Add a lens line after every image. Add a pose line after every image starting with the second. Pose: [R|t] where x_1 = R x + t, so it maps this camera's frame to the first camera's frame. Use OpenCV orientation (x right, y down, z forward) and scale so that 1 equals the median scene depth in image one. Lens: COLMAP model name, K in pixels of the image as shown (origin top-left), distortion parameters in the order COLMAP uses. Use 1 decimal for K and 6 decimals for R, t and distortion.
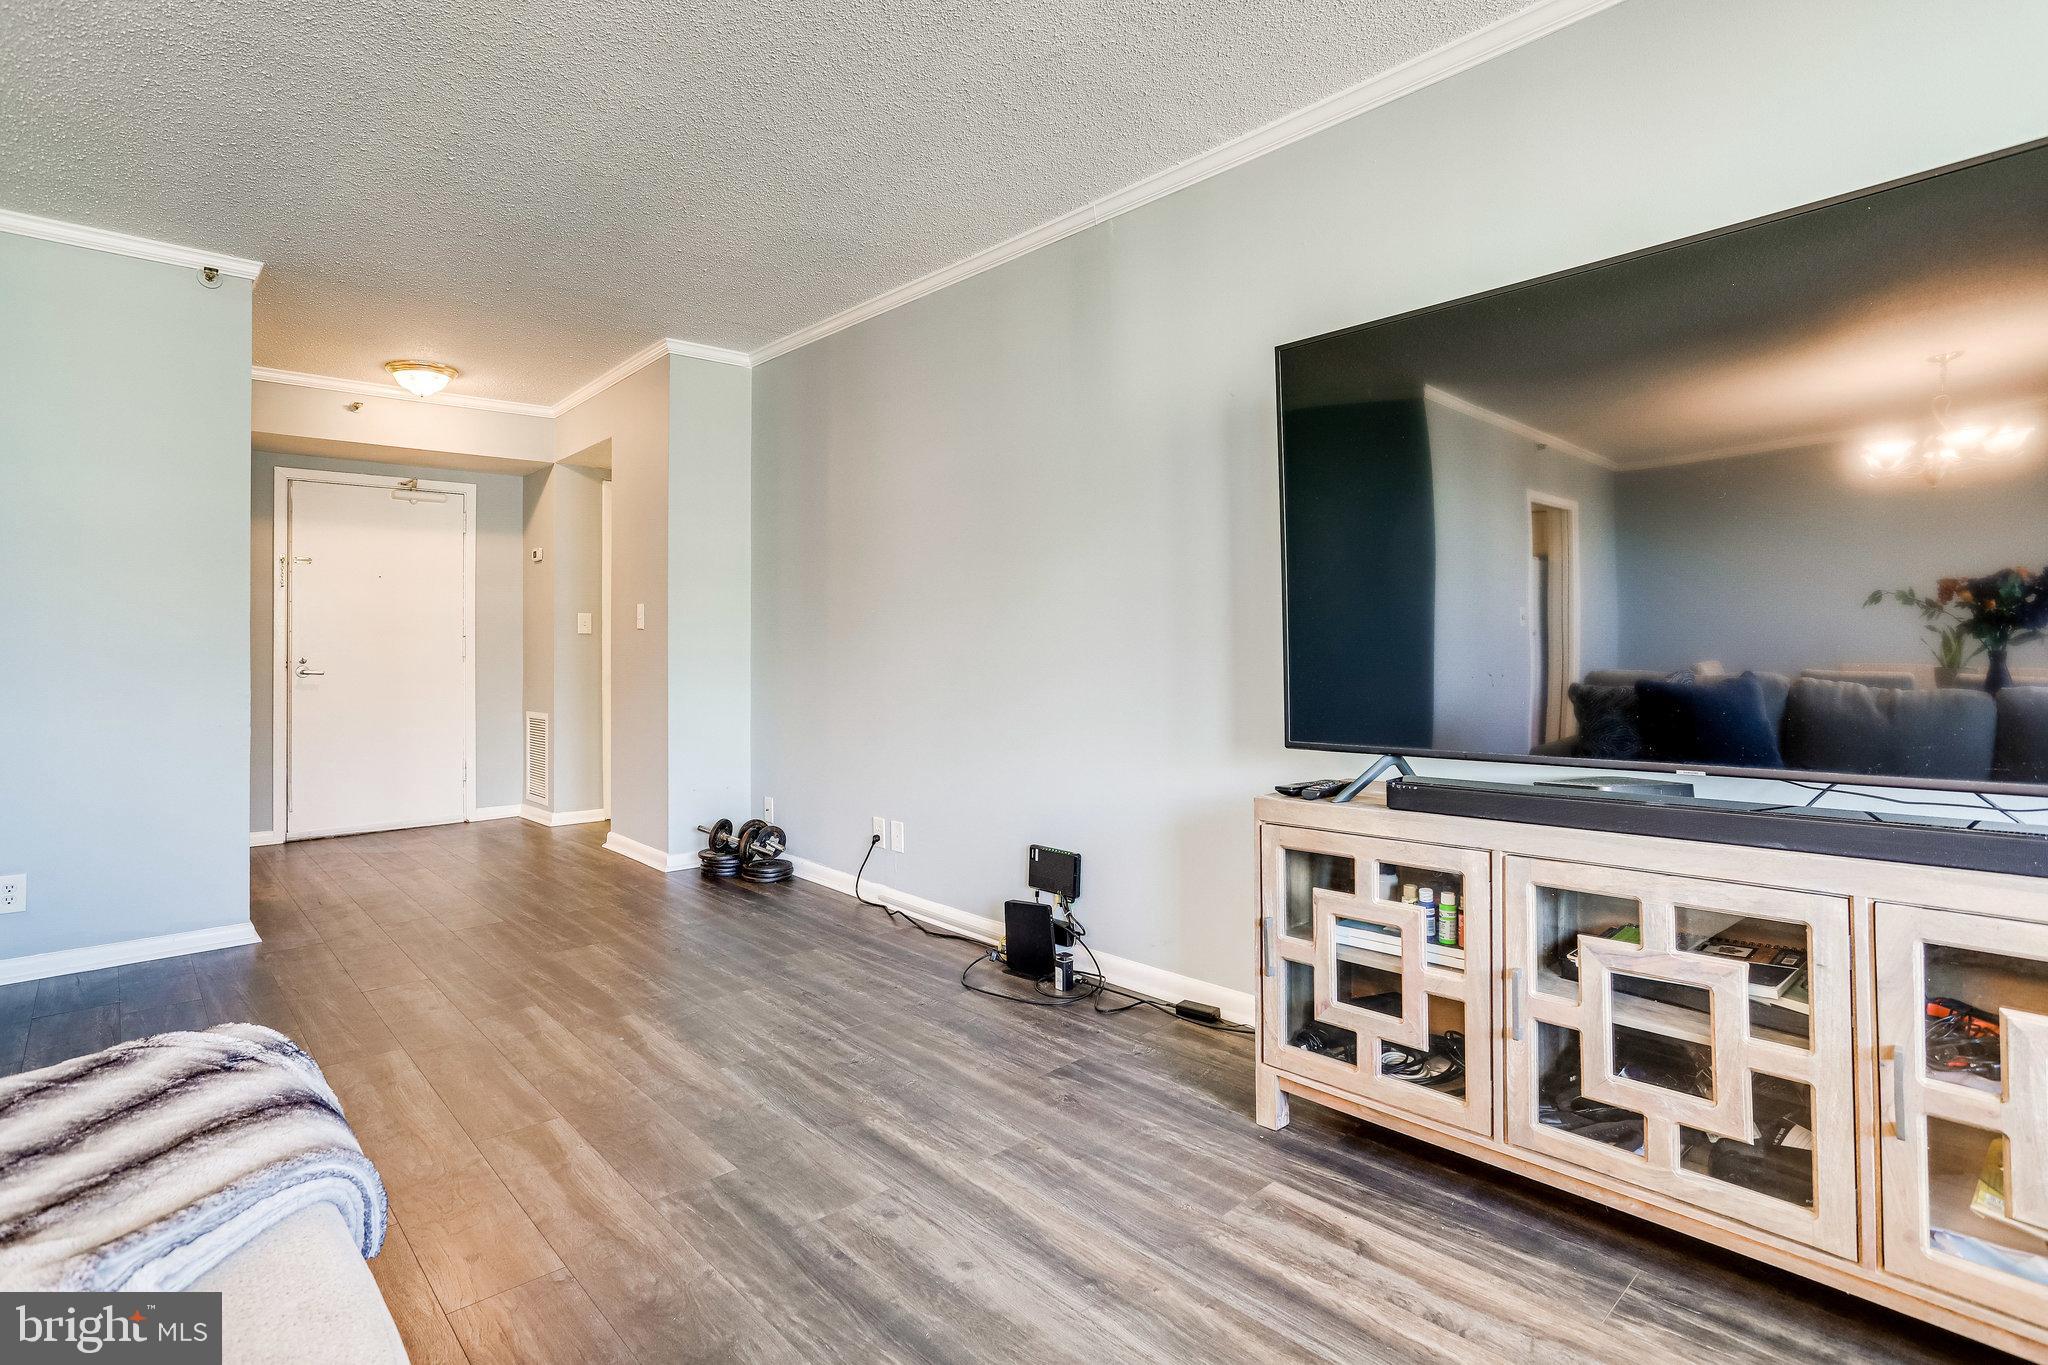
lens RADIAL K [[1011.0, 0, 1017.4], [0, 1011.0, 651.7], [0, 0, 1]] dist [-0.058027, 0.037602]
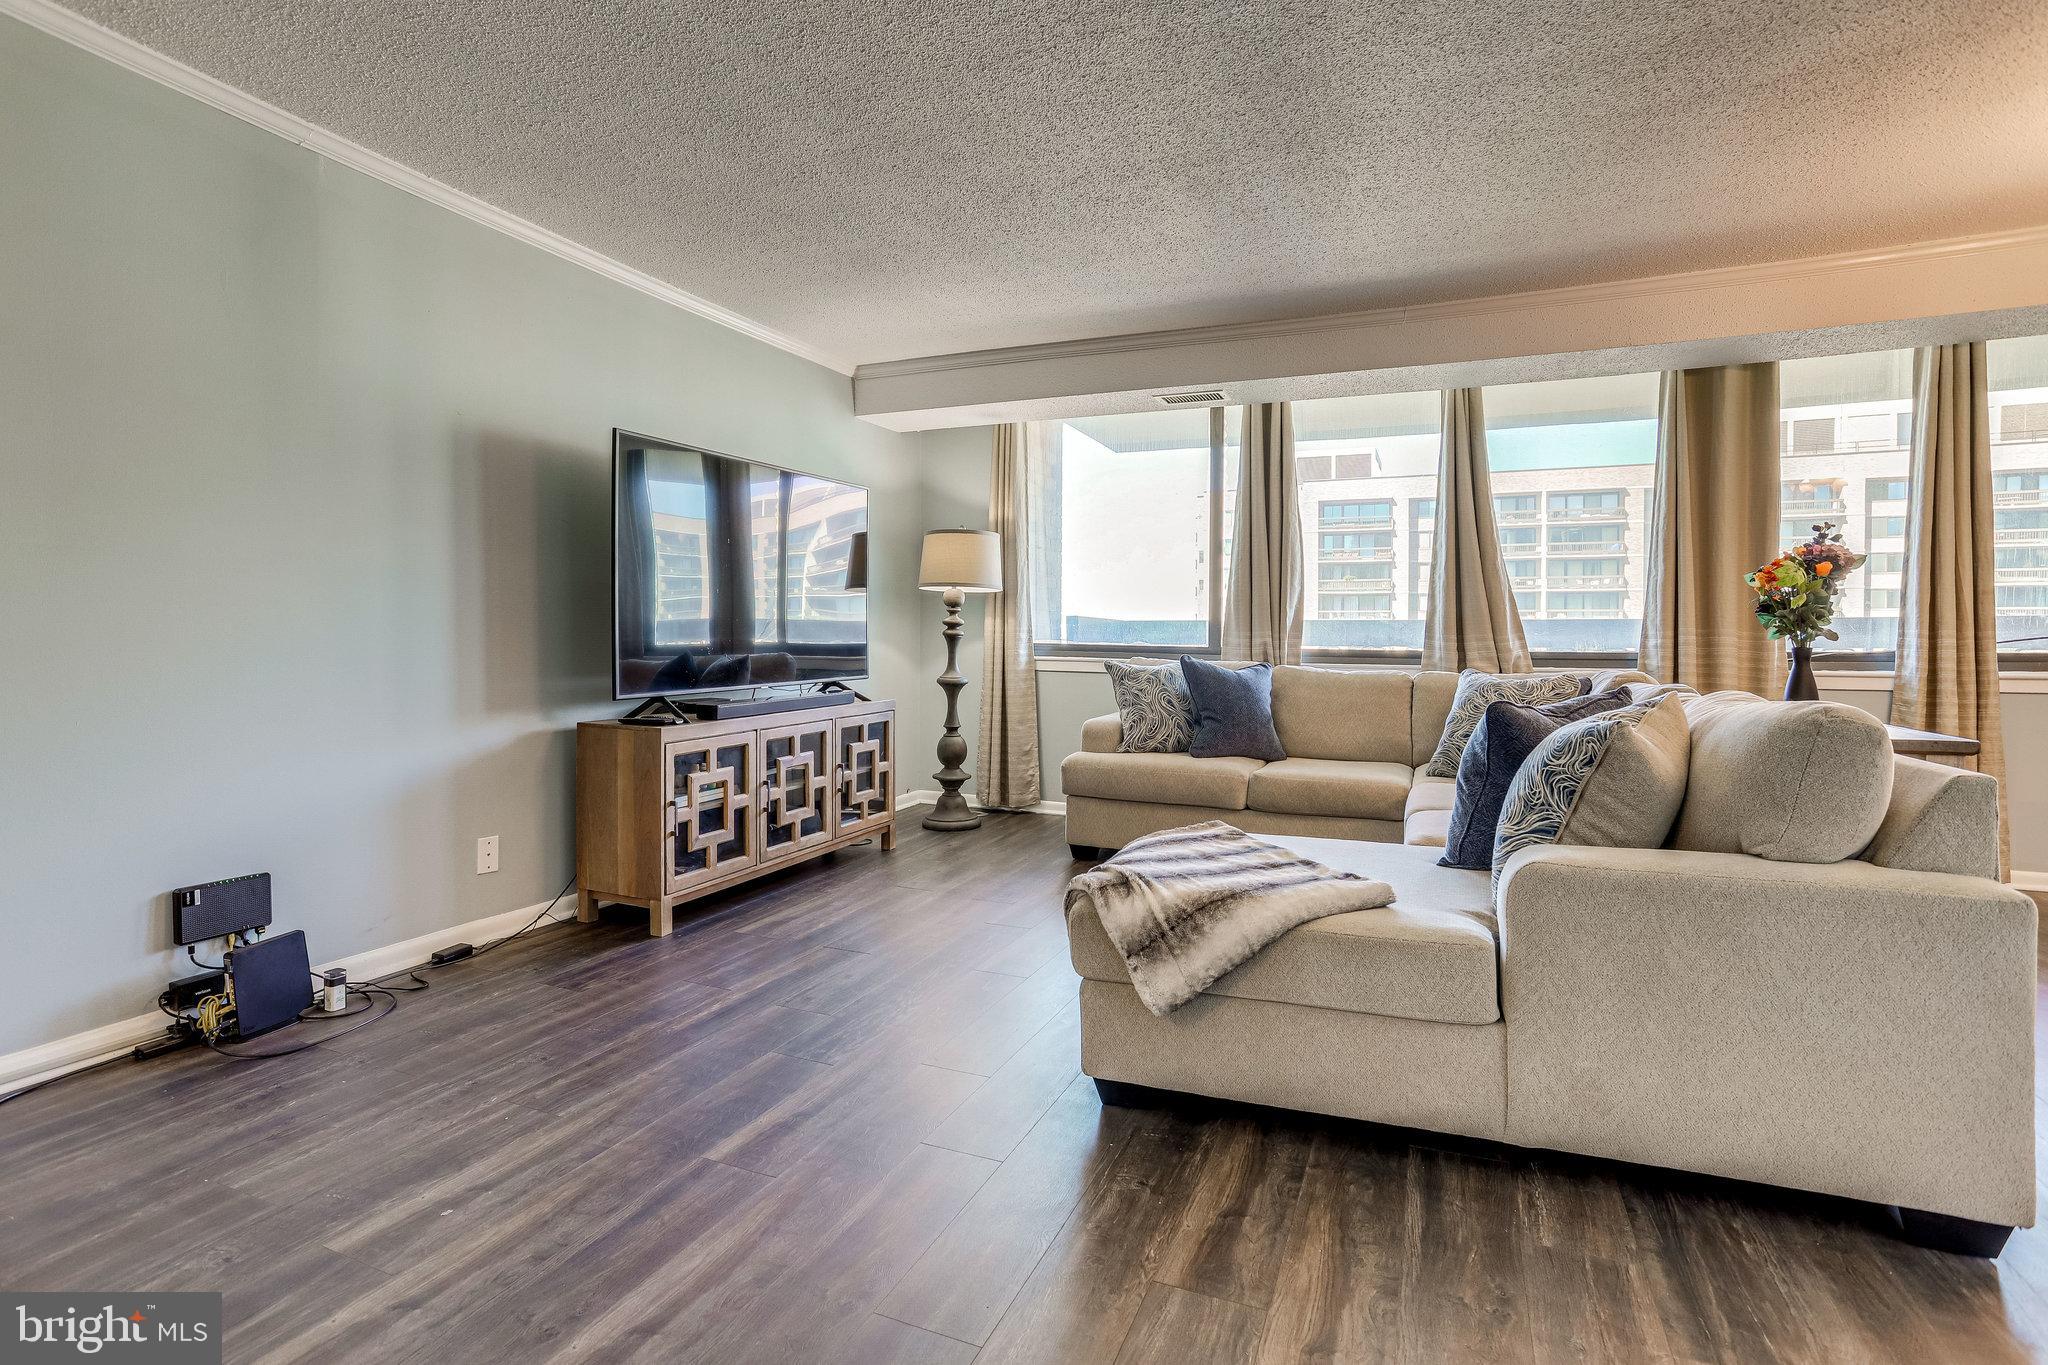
lens RADIAL K [[1011.0, 0, 1017.4], [0, 1011.0, 651.7], [0, 0, 1]] dist [-0.058027, 0.037602]
pose [[-0.412092, -0.008766, 0.911100, -1.110388], [-0.001550, 0.999959, 0.008920, 0.008197], [-0.911141, 0.002263, -0.412089, 0.891407]]
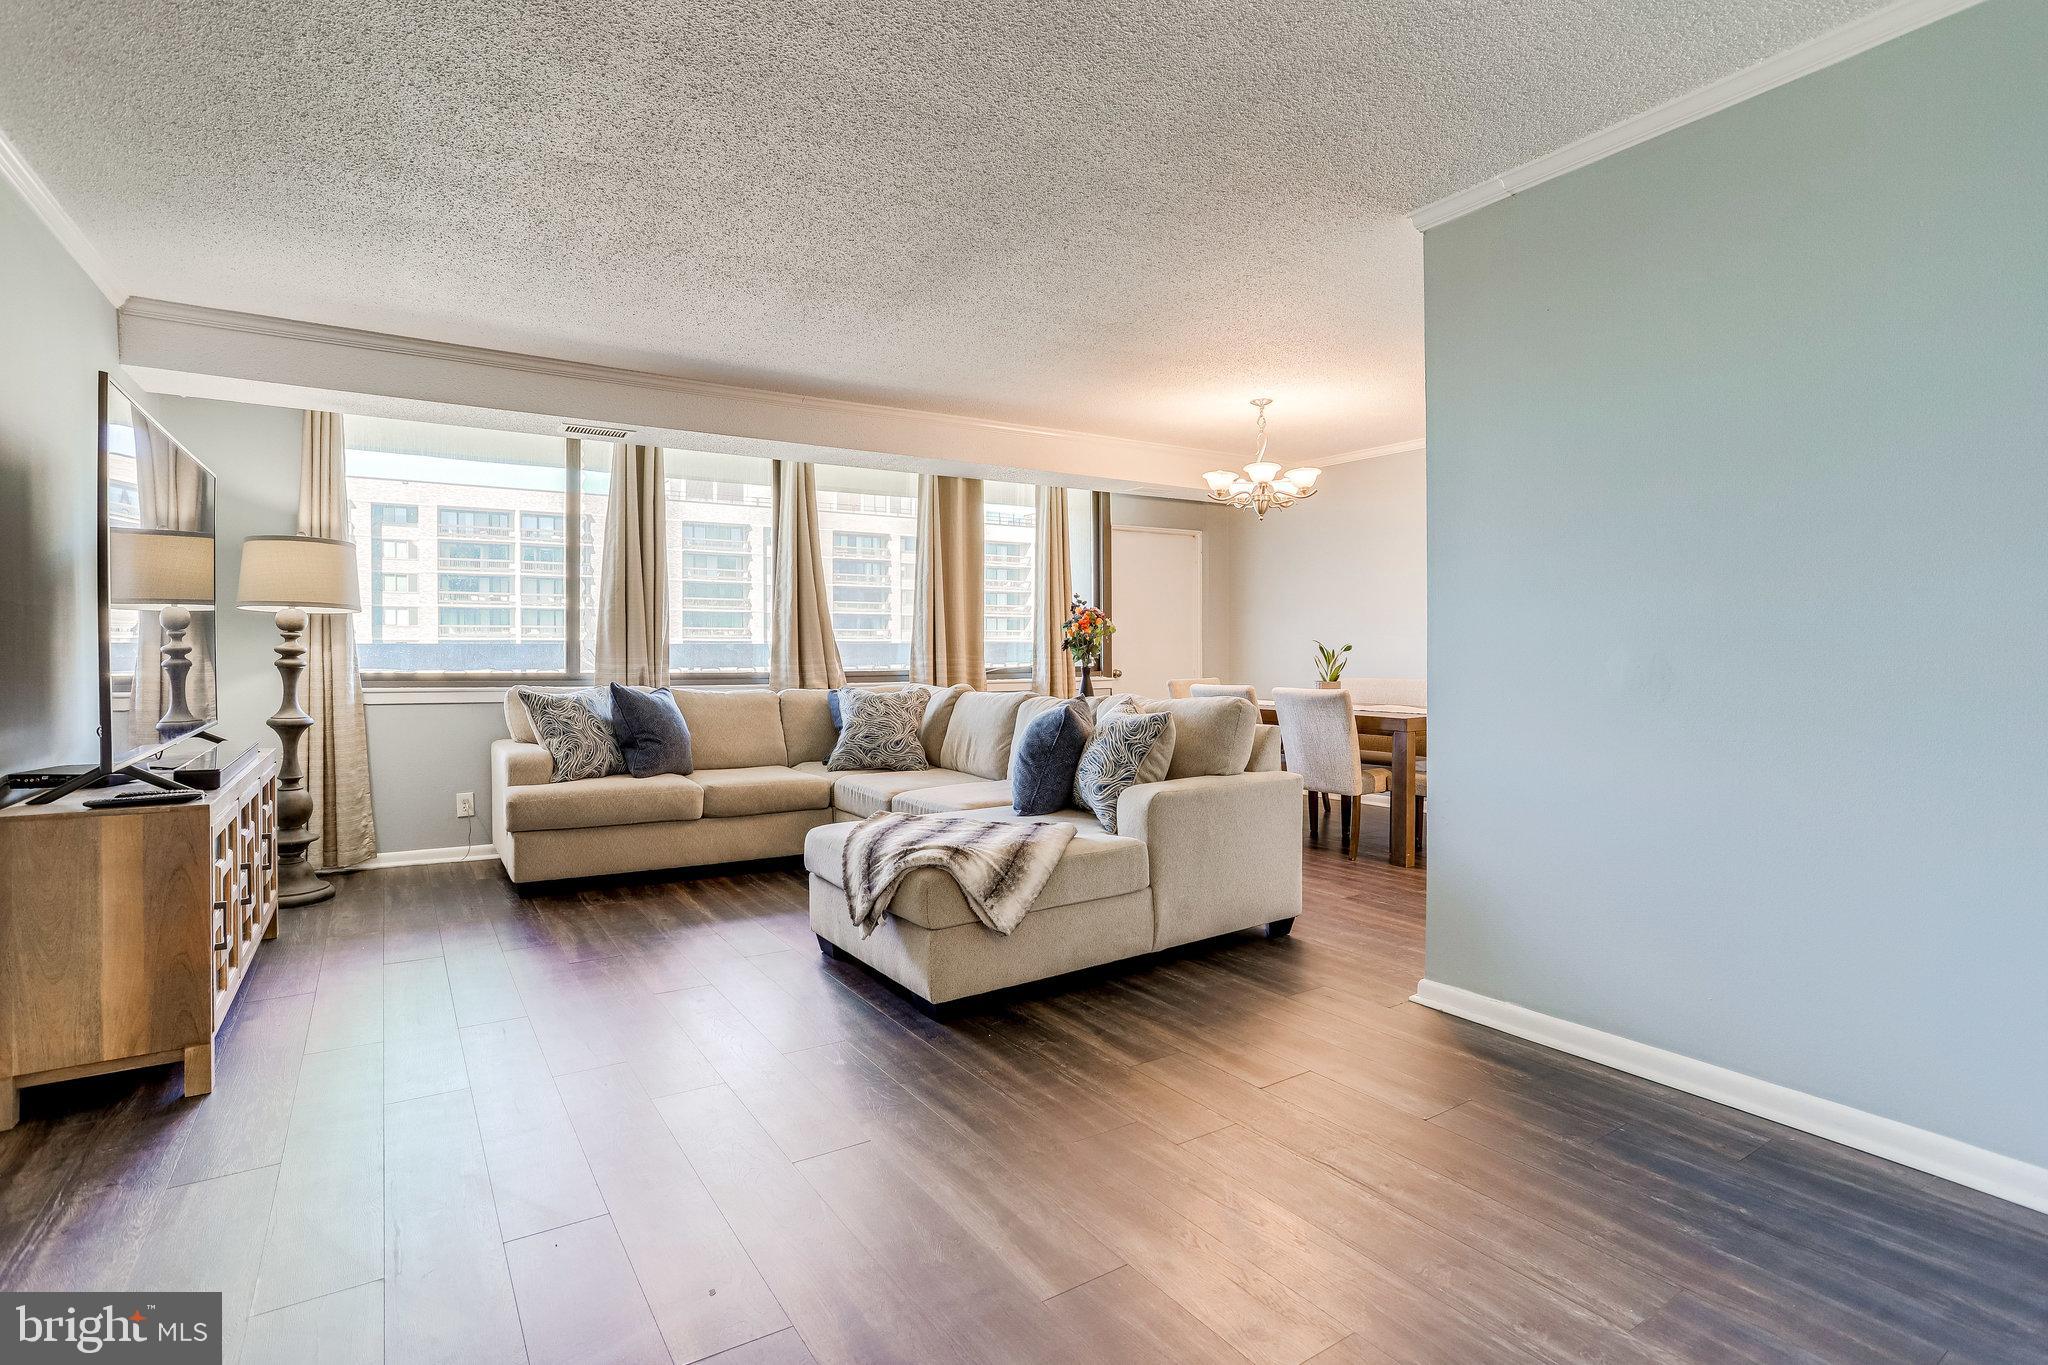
lens RADIAL K [[996.0, 0, 1027.0], [0, 996.0, 658.8], [0, 0, 1]] dist [-0.053245, 0.029958]
pose [[-0.986772, 0.007831, 0.161927, -0.683078], [0.008854, 0.999945, 0.005594, -0.014853], [-0.161874, 0.006954, -0.986787, 1.514536]]
